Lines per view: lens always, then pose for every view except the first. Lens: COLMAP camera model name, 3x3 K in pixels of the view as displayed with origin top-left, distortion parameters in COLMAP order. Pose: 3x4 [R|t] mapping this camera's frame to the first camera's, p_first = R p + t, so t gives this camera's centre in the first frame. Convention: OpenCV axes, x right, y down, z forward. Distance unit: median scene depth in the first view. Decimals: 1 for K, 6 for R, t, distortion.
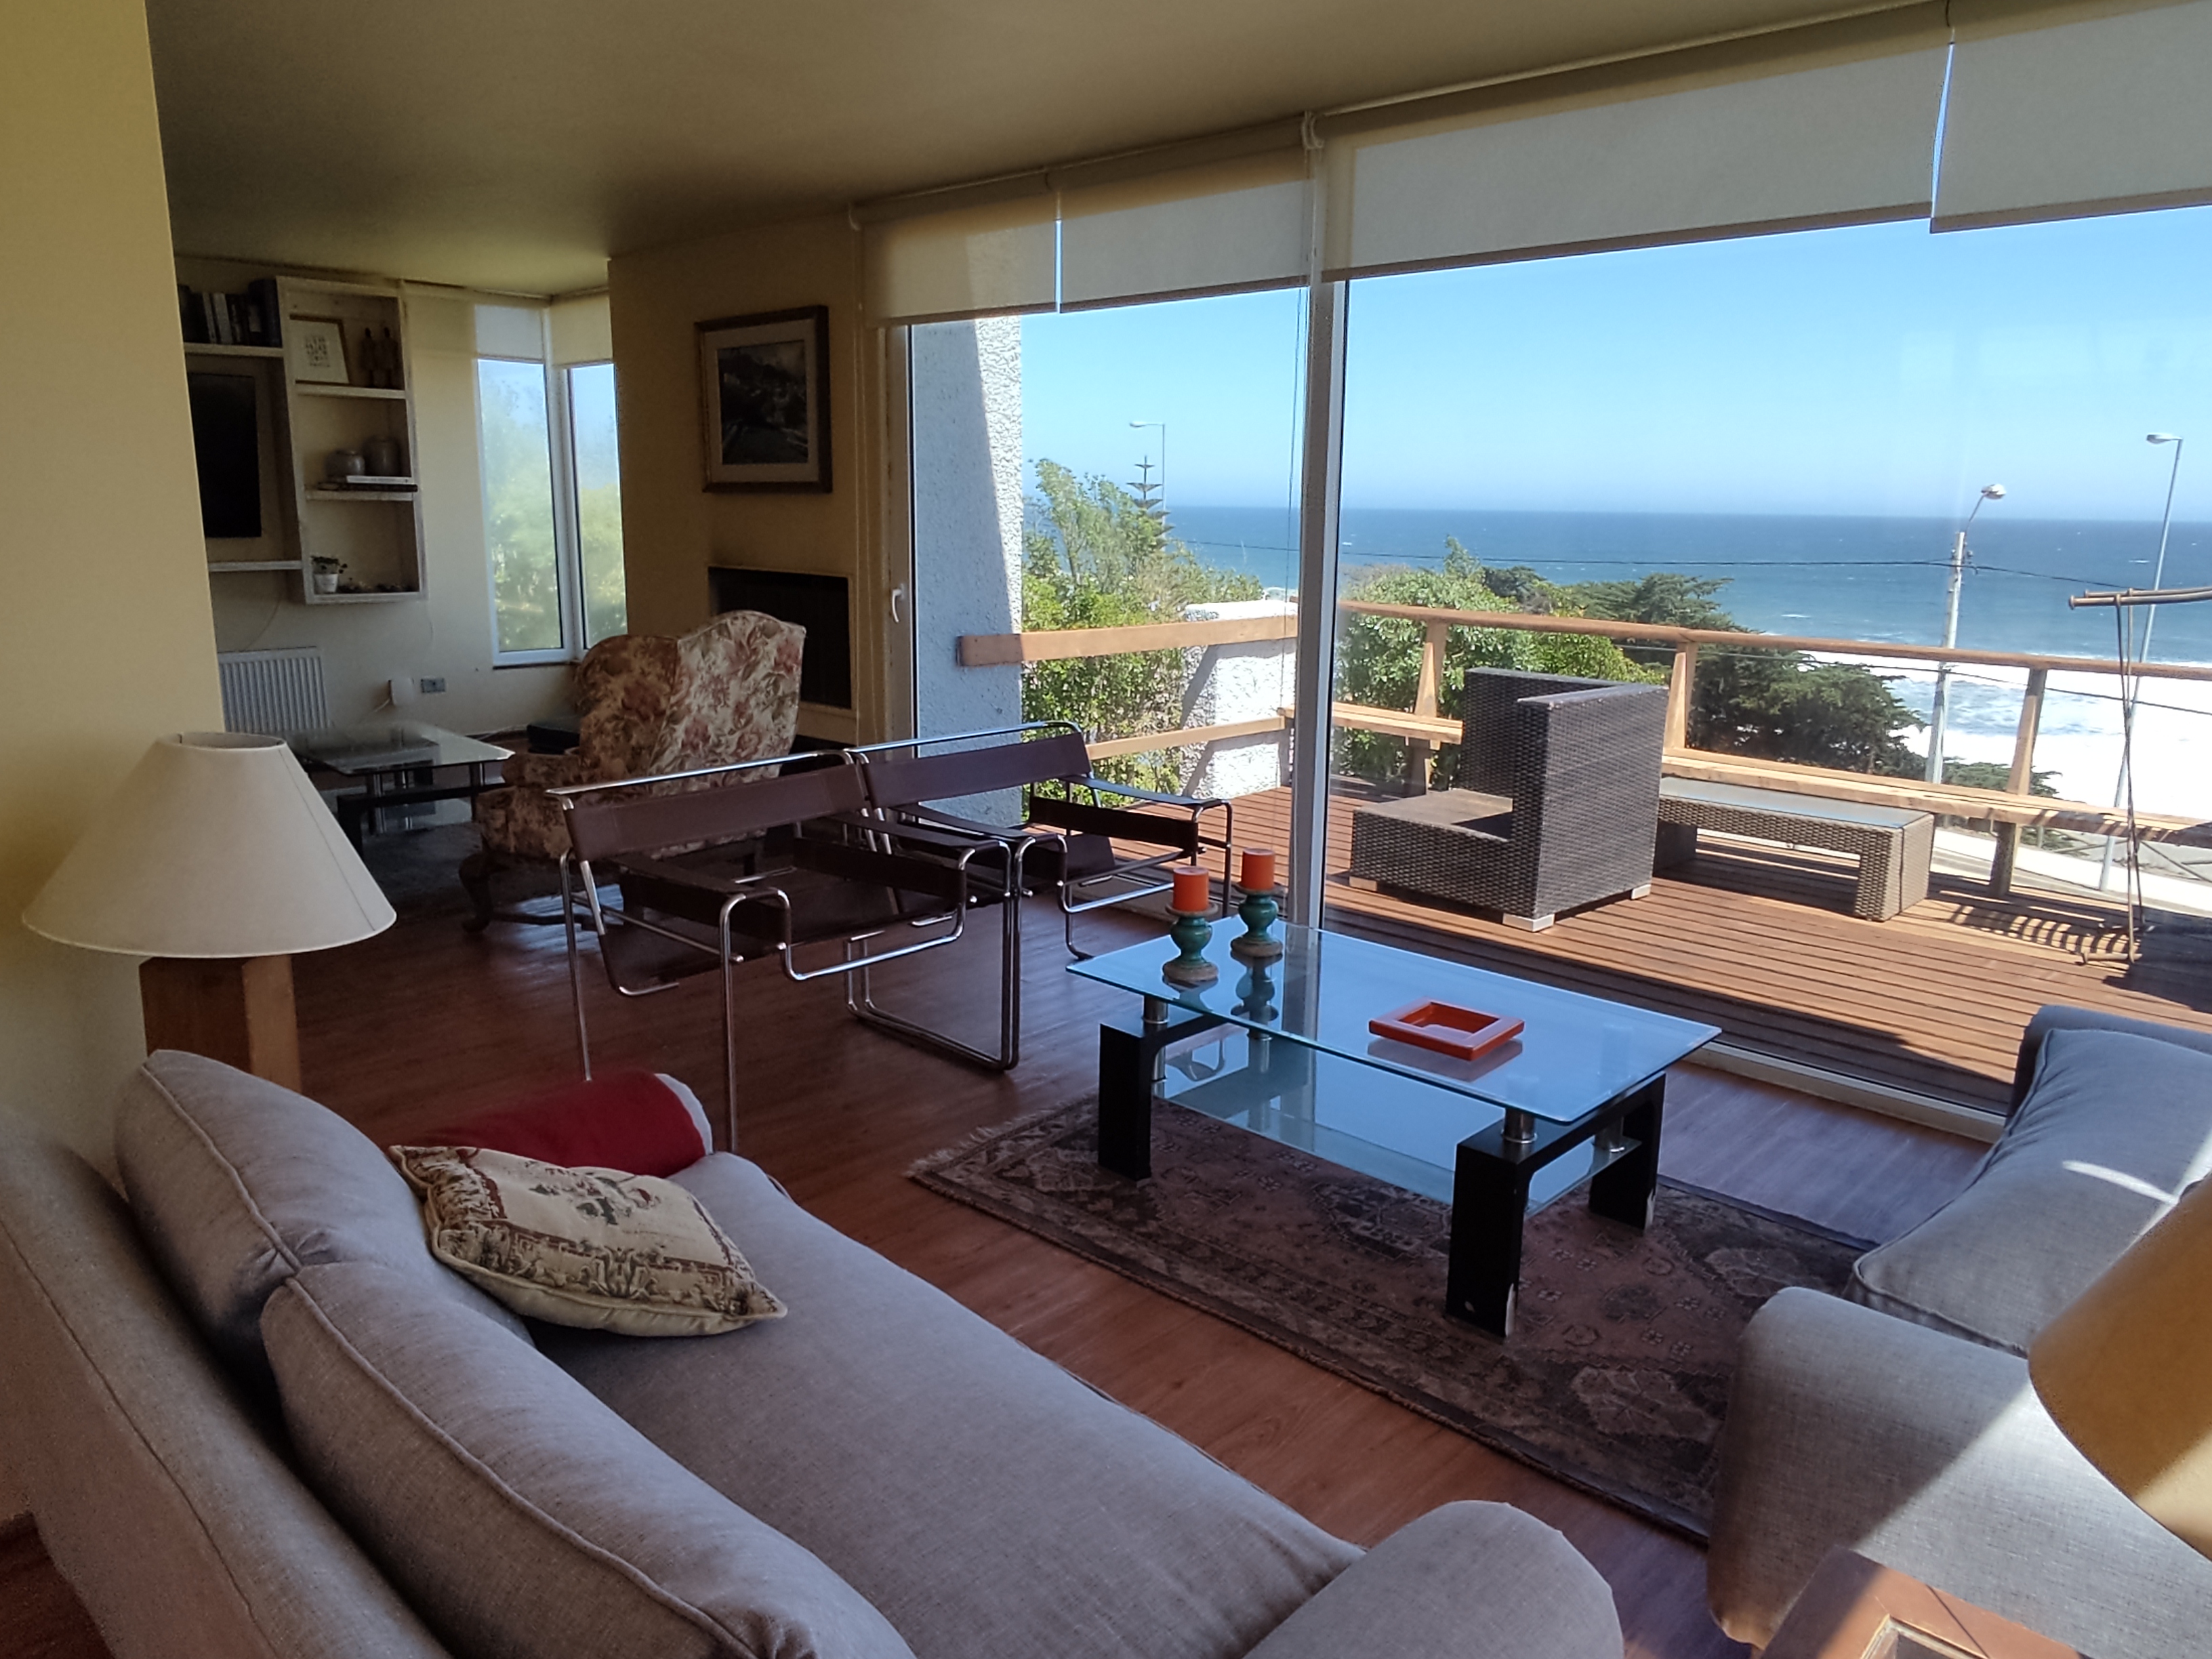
lens RADIAL K [[1509.3, 0, 1102.9], [0, 1509.3, 813.2], [0, 0, 1]] dist [-0.000401, -0.005277]
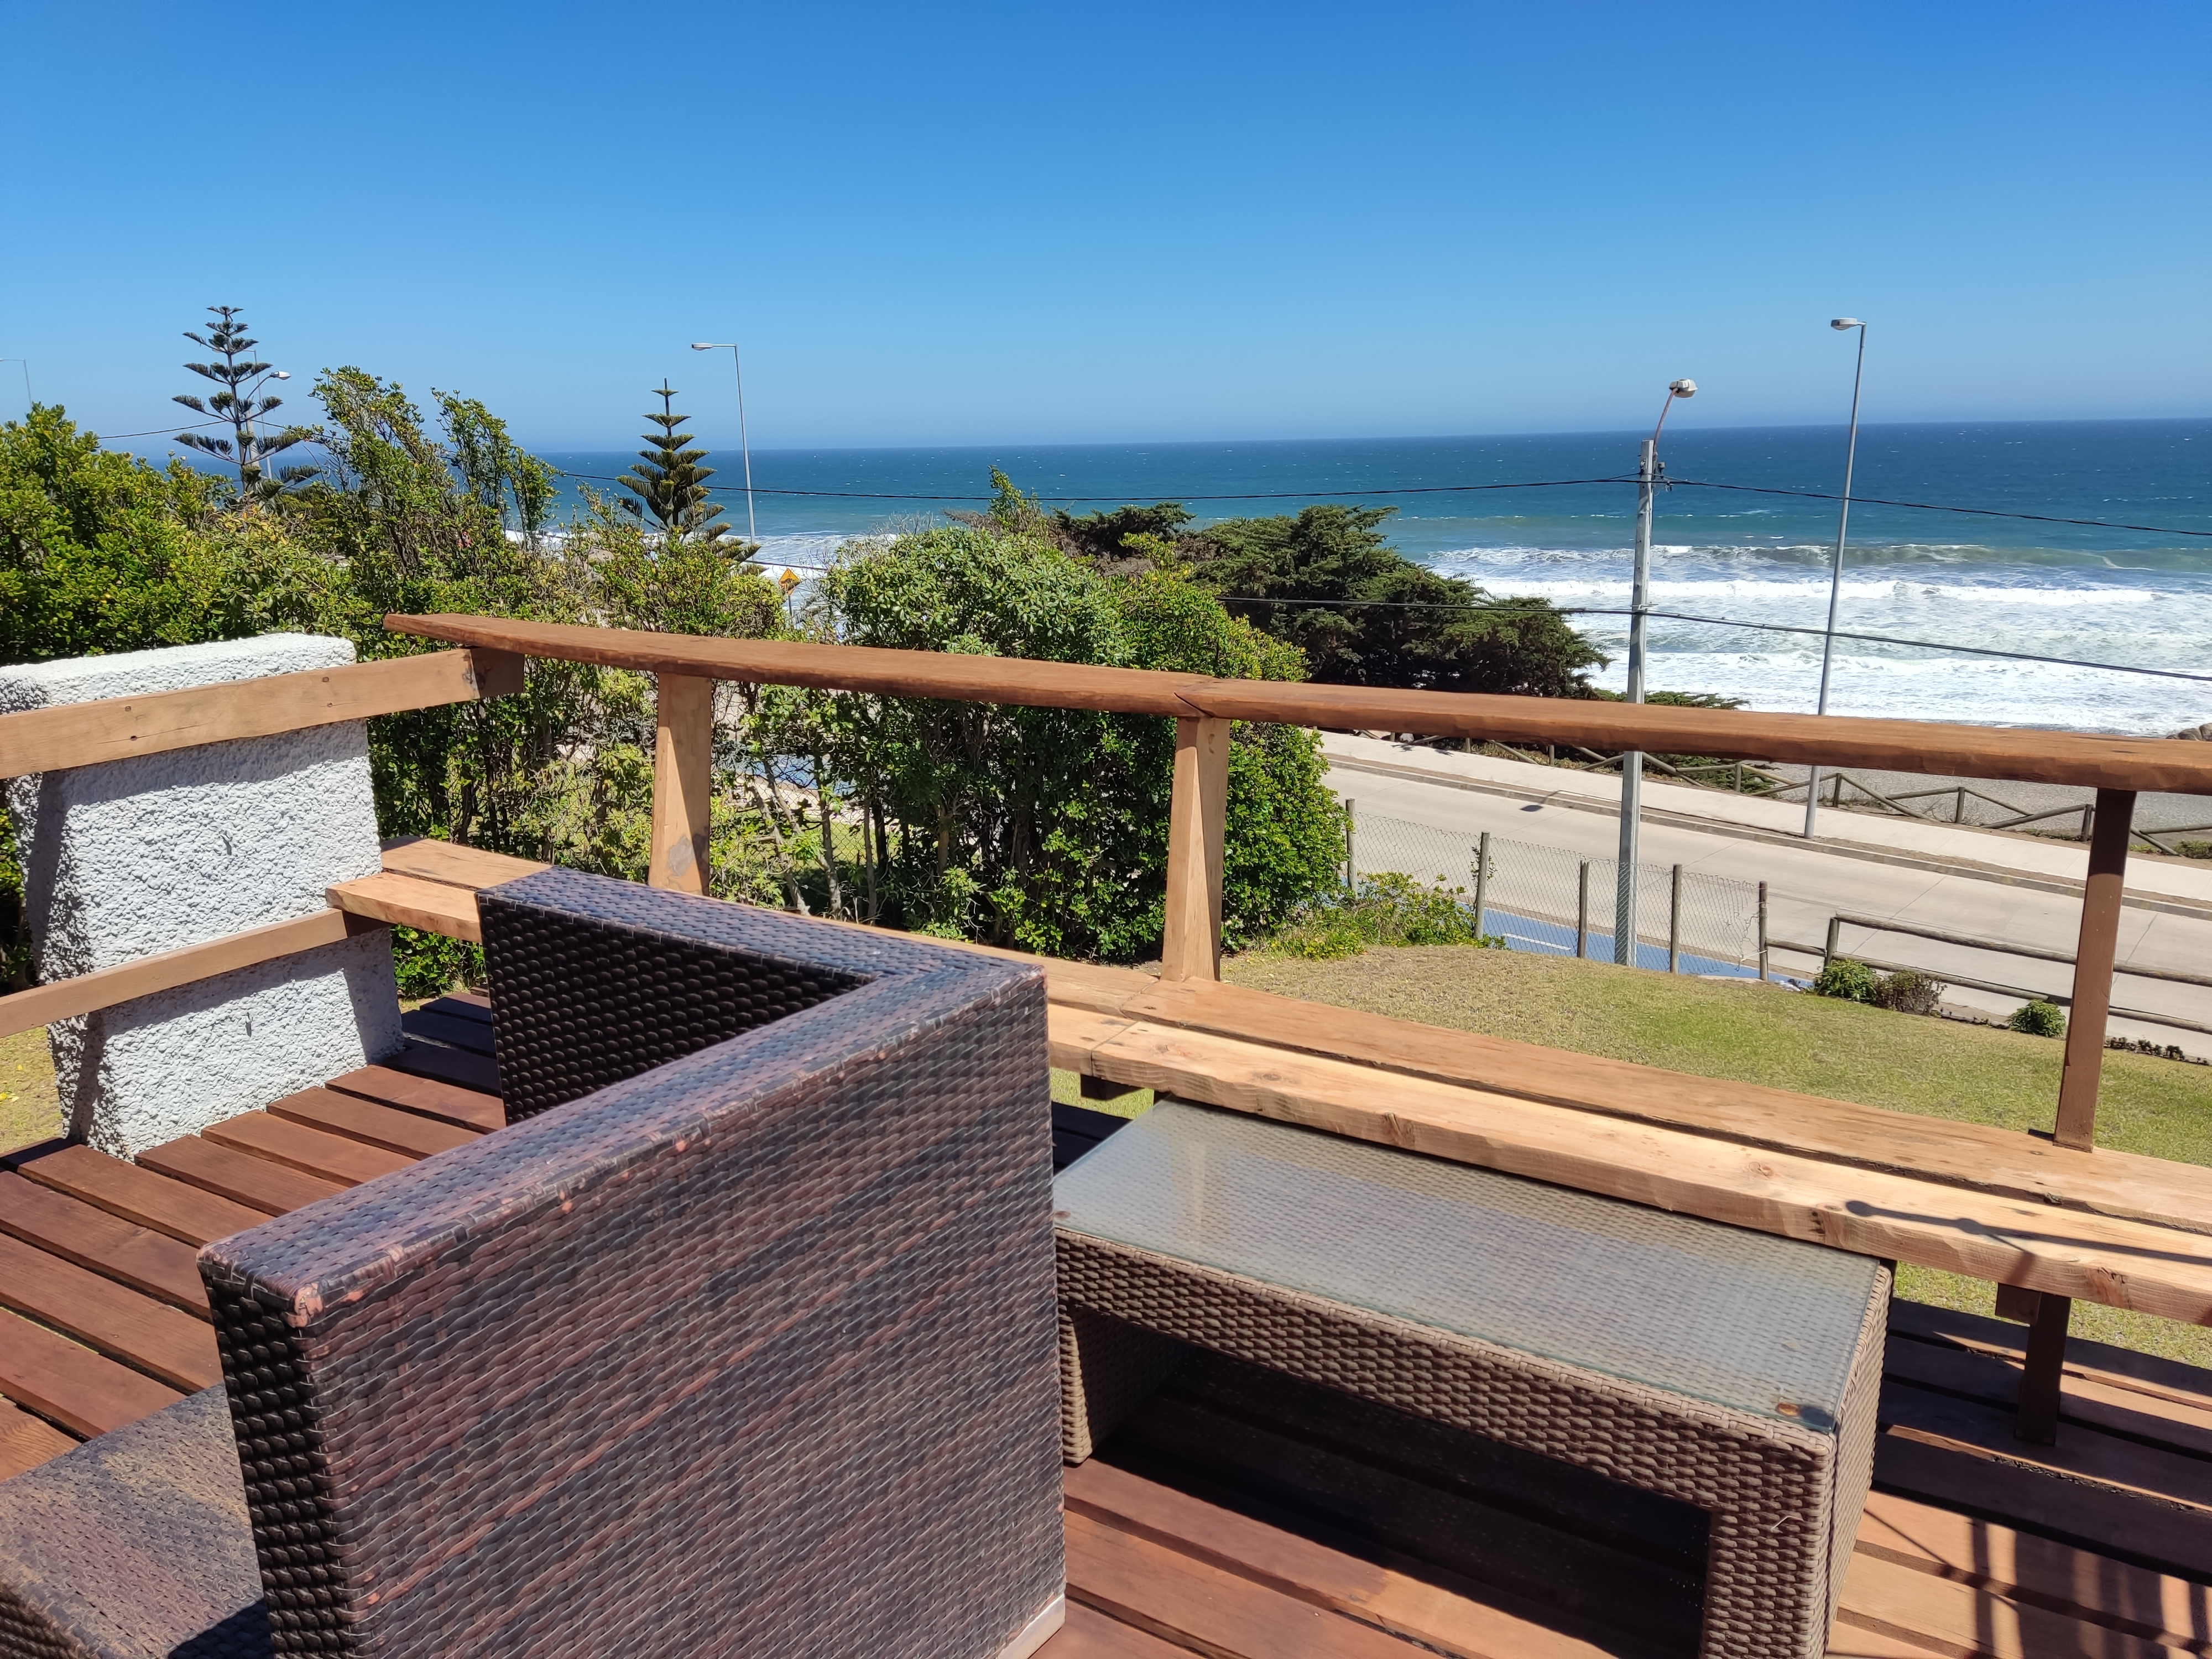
lens RADIAL K [[1614.2, 0, 1106.0], [0, 1614.2, 829.5], [0, 0, 1]] dist [0.115996, -0.159401]
pose [[0.976407, -0.081882, 0.199811, 0.062253], [0.075748, 0.996396, 0.038166, -0.023018], [-0.202216, -0.022131, 0.979091, 0.132879]]
